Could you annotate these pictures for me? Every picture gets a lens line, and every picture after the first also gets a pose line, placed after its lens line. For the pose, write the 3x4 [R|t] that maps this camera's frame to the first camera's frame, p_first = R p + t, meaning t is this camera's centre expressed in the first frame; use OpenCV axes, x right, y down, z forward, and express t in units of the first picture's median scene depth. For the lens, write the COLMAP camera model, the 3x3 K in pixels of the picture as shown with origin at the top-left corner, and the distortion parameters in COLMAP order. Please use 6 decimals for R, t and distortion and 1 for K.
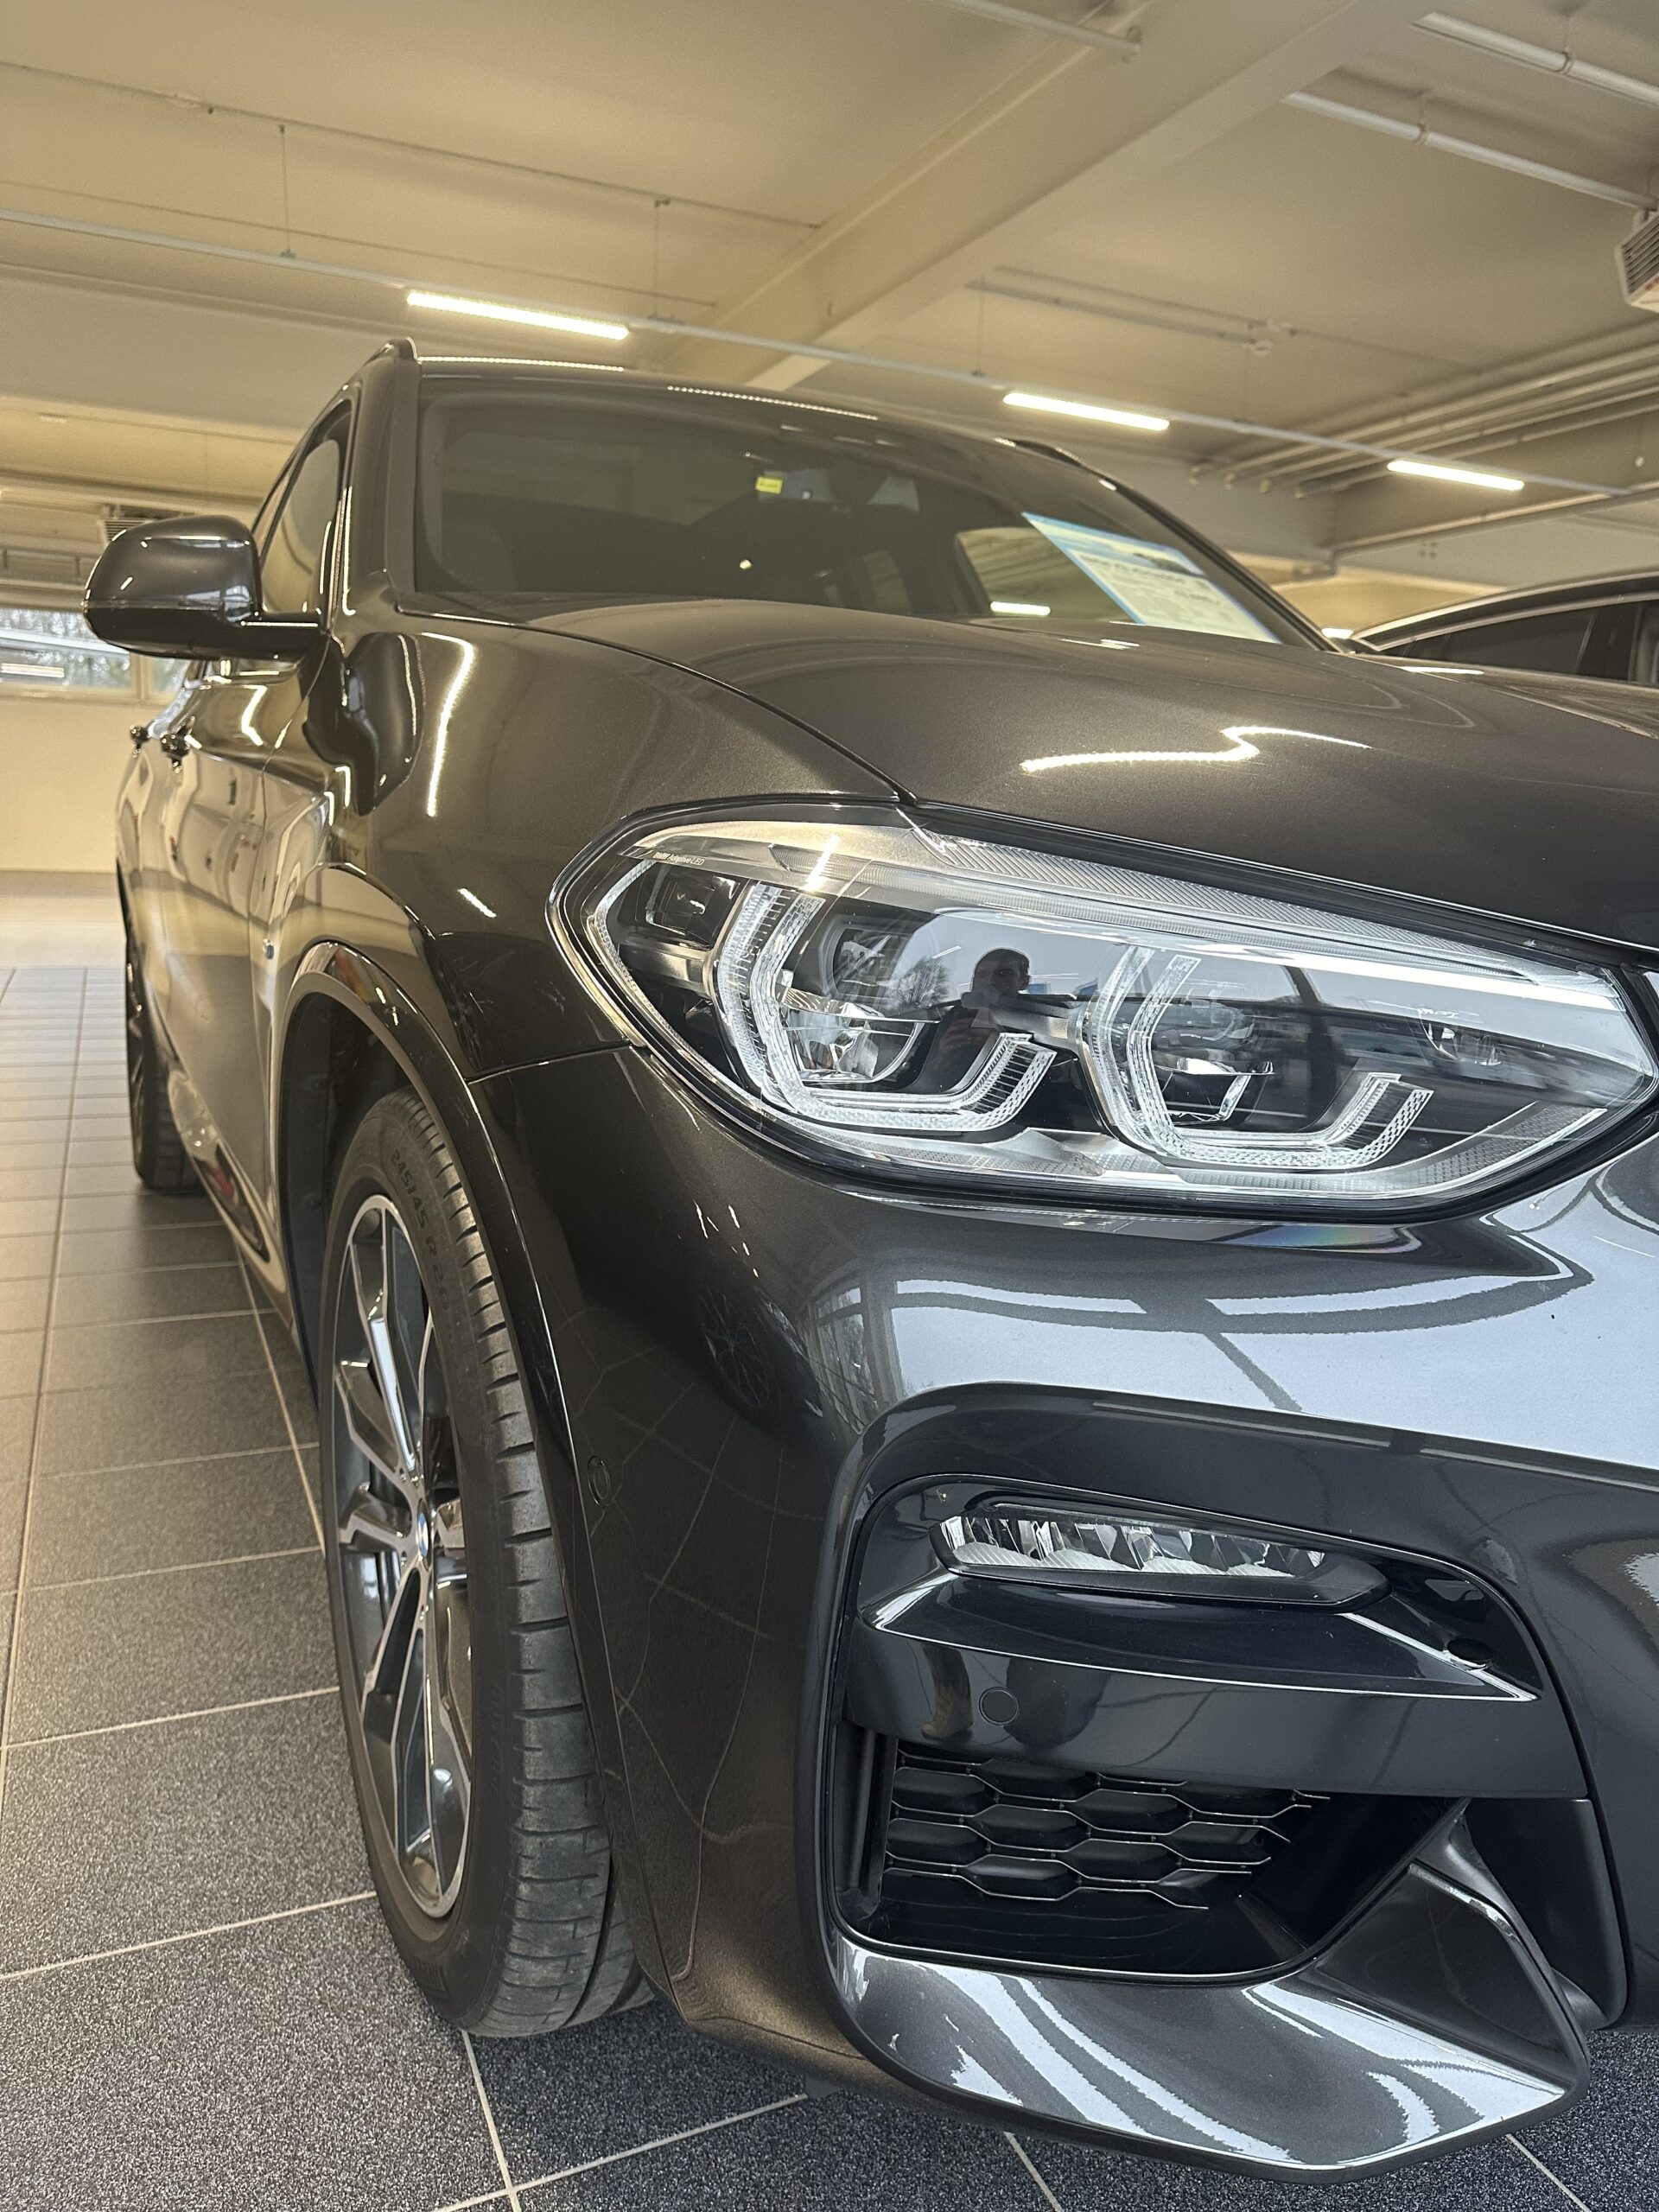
lens RADIAL K [[1753.3, 0, 648.3], [0, 1753.3, 1112.1], [0, 0, 1]] dist [0.099342, -0.122096]
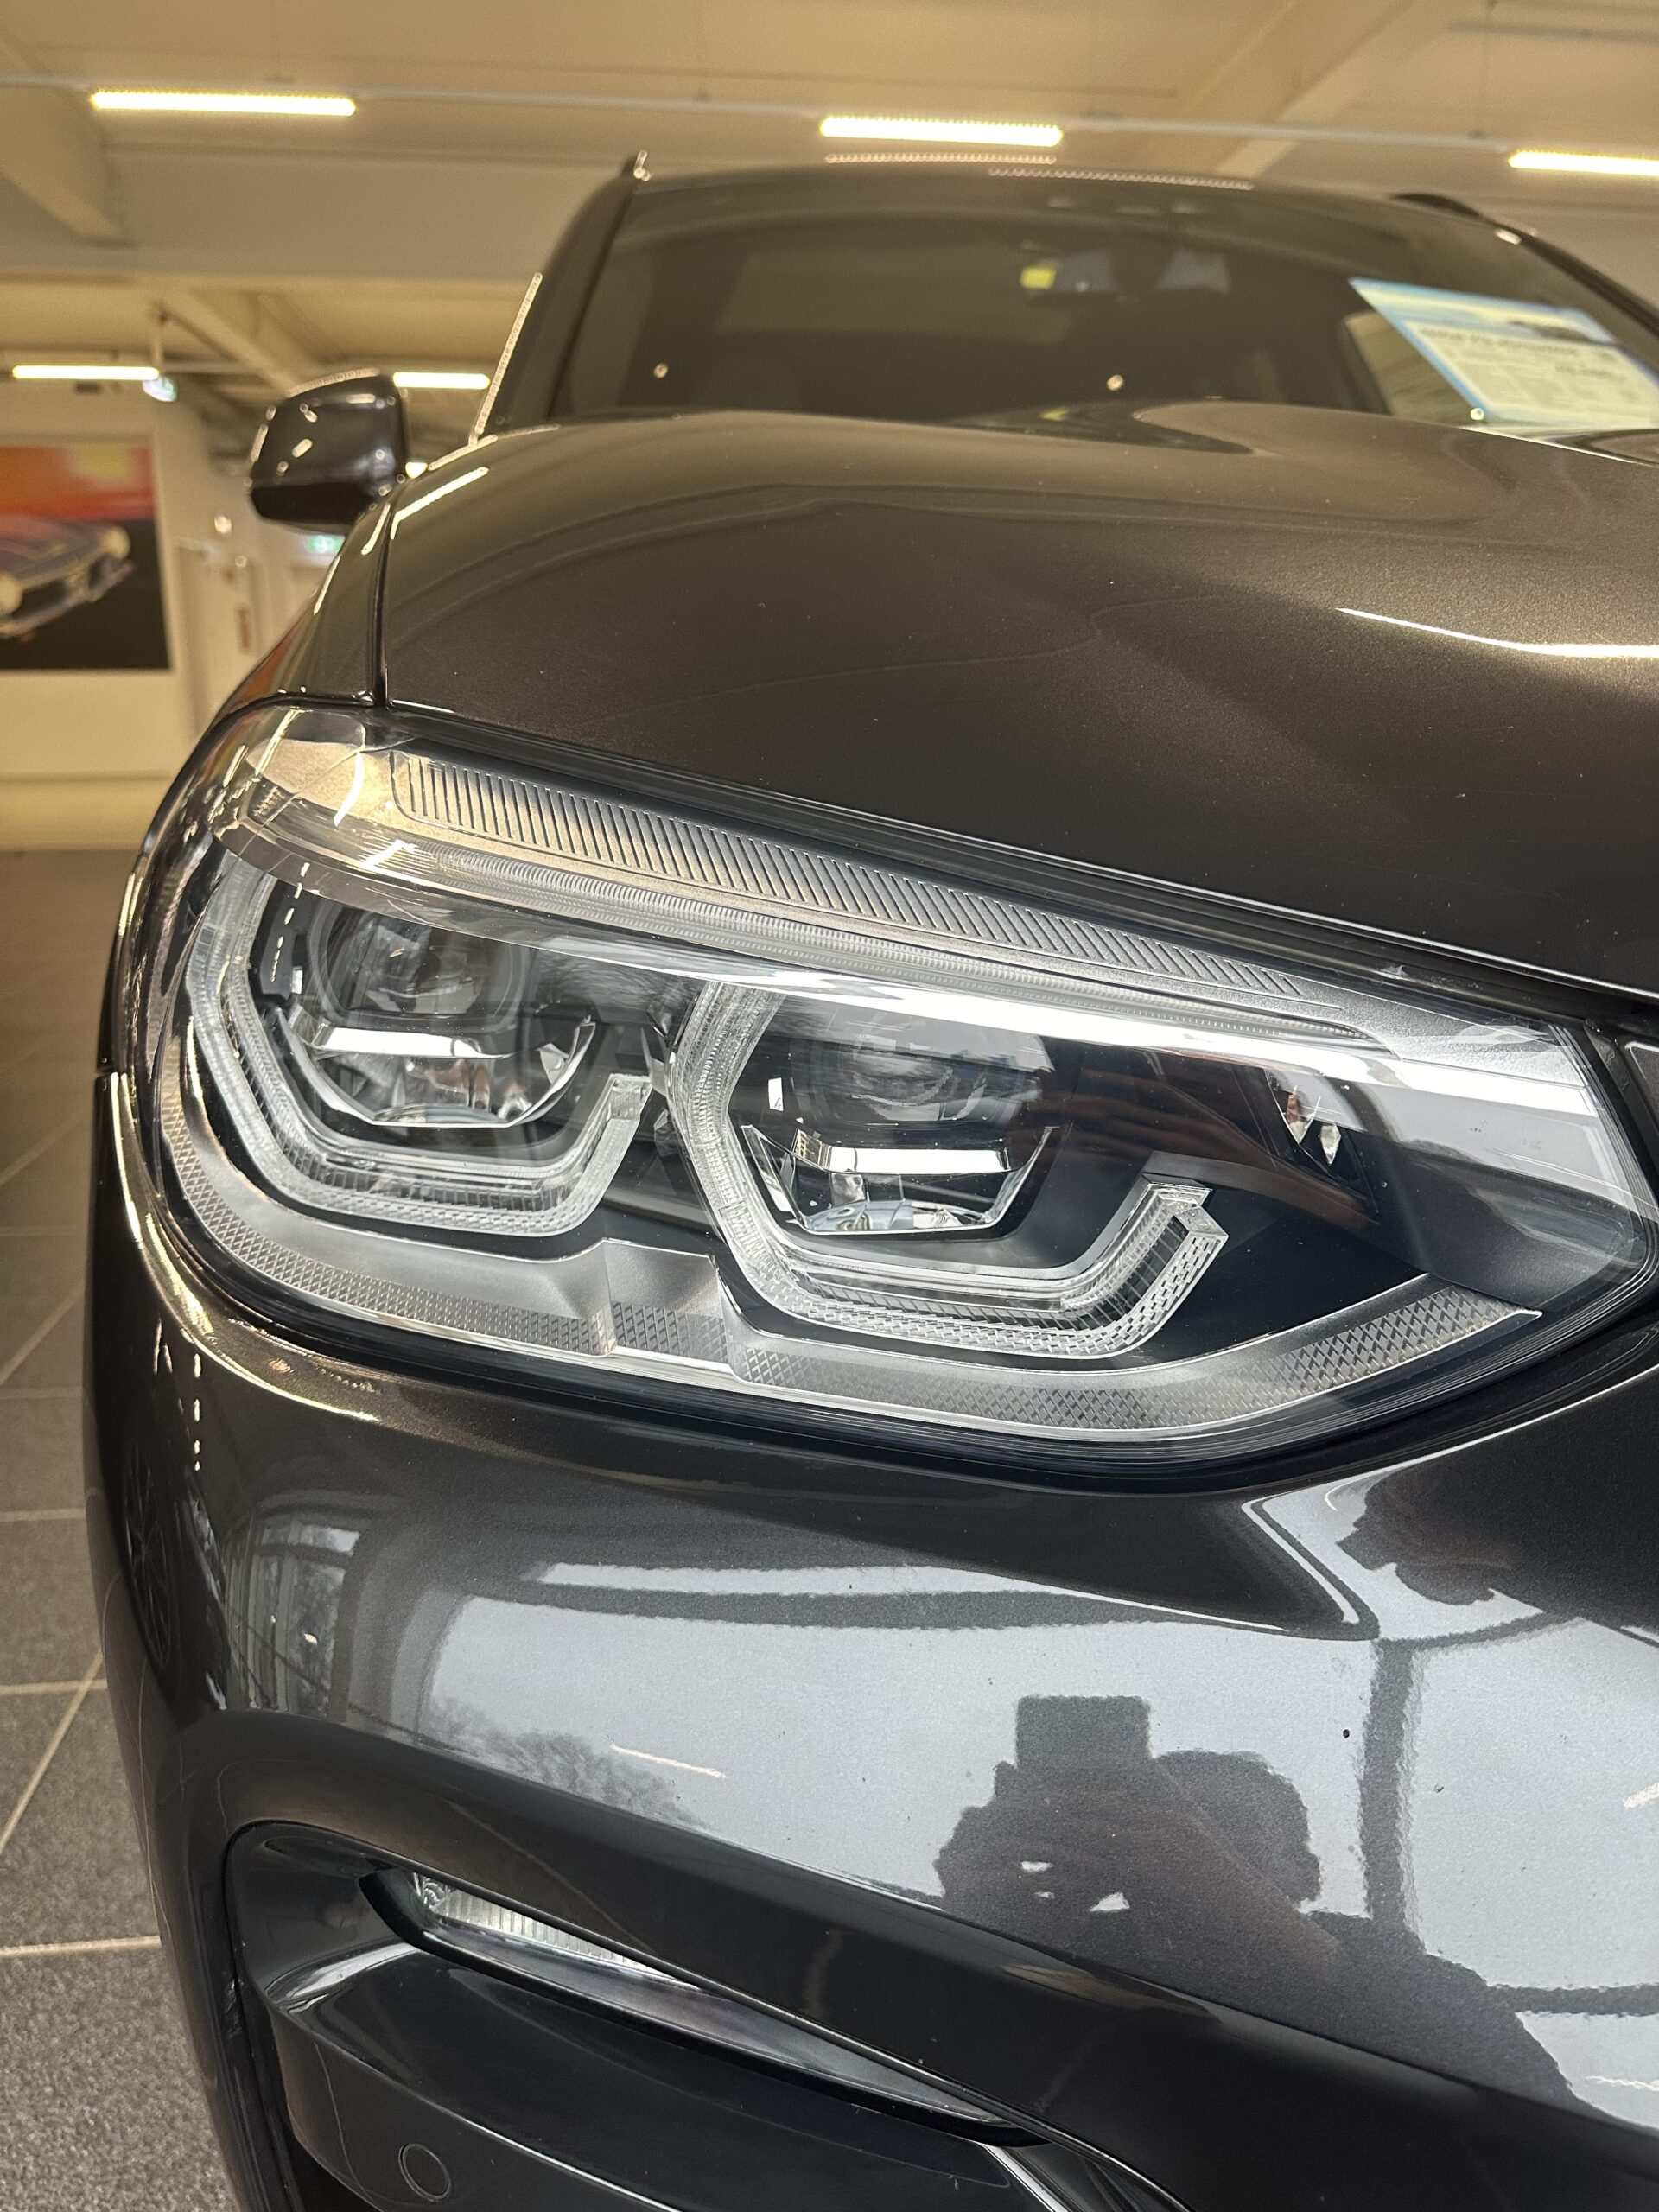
lens RADIAL K [[1753.3, 0, 648.3], [0, 1753.3, 1112.1], [0, 0, 1]] dist [0.099342, -0.122096]
pose [[0.963064, 0.021804, -0.268389, 0.133948], [-0.002874, 0.997492, 0.070723, -0.028448], [0.269258, -0.067340, 0.960711, 0.140187]]
